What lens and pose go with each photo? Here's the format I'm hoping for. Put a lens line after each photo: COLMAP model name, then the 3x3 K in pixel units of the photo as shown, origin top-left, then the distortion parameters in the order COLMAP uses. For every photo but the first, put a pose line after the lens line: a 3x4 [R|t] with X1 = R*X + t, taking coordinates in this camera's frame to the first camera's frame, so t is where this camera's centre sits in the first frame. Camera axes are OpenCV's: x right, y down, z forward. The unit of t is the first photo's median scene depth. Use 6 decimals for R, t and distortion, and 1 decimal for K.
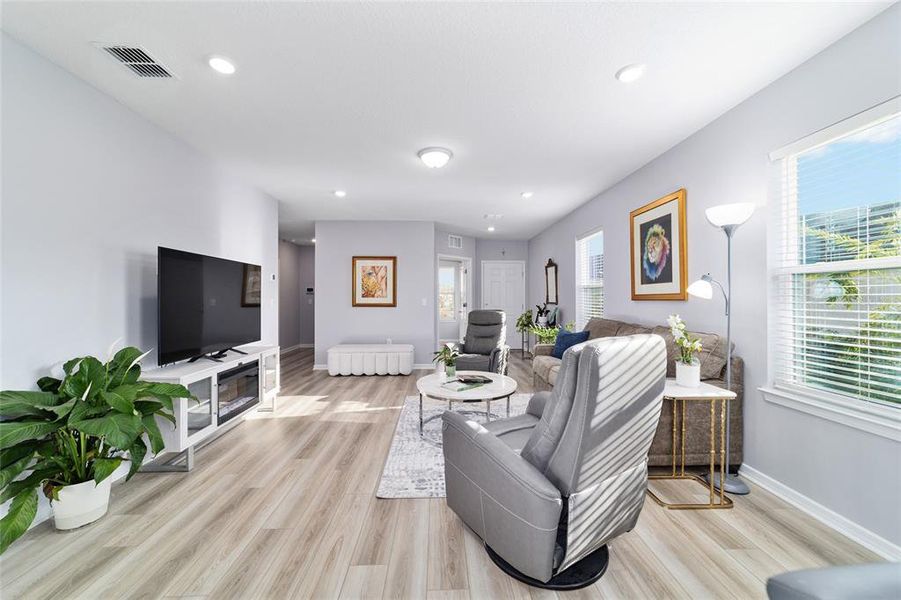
lens RADIAL K [[343.1, 0, 449.7], [0, 343.1, 301.3], [0, 0, 1]] dist [0.001350, 0.001524]
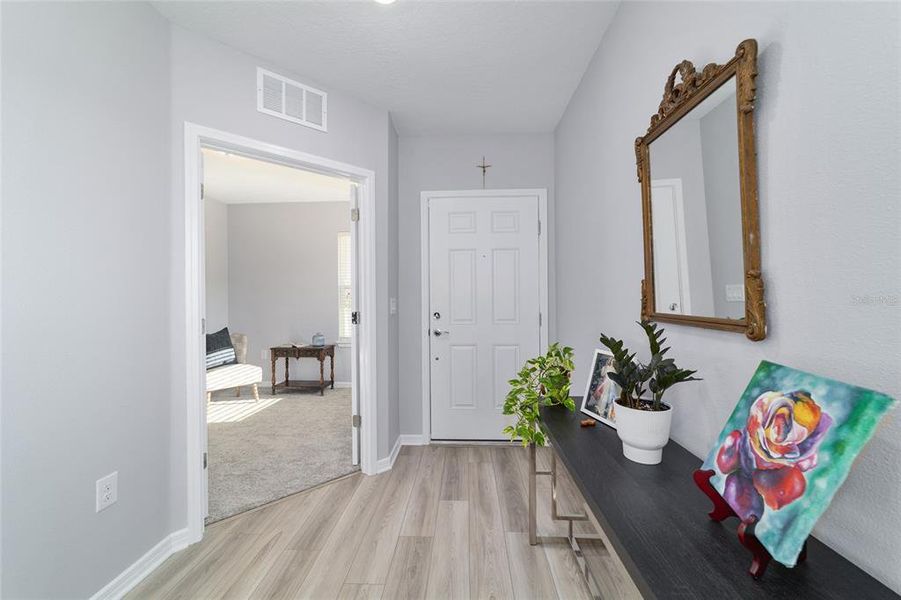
lens RADIAL K [[343.1, 0, 450.7], [0, 343.1, 296.3], [0, 0, 1]] dist [0.001350, 0.001524]
pose [[0.997038, -0.002618, -0.076870, 0.326503], [0.001716, 0.999929, -0.011803, -0.009432], [0.076895, 0.011636, 0.996971, 1.407515]]
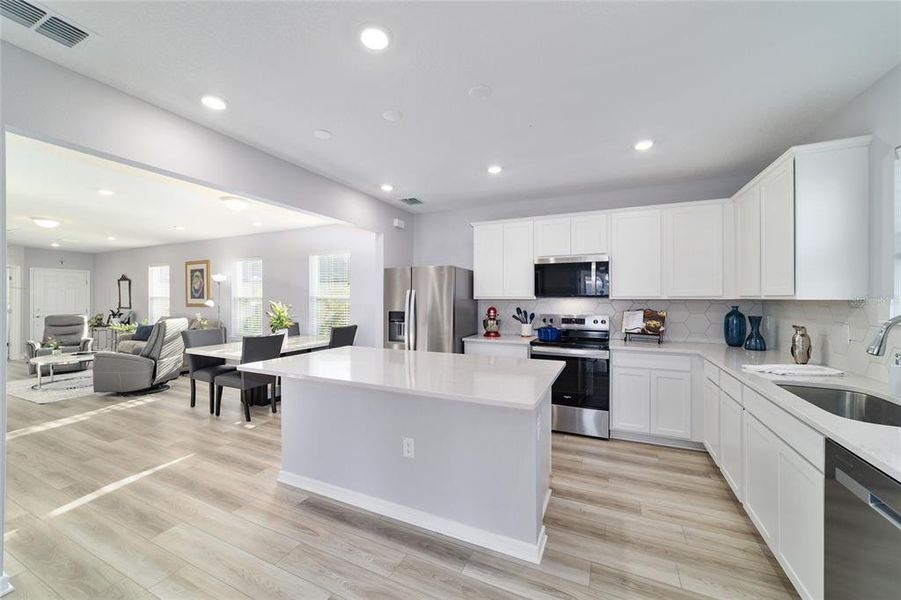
lens RADIAL K [[343.1, 0, 449.7], [0, 343.1, 299.4], [0, 0, 1]] dist [0.001350, 0.001524]
pose [[0.455505, -0.000658, 0.890233, -0.557487], [0.004243, 0.999990, -0.001432, -0.034269], [-0.890223, 0.004430, 0.455503, -1.291736]]
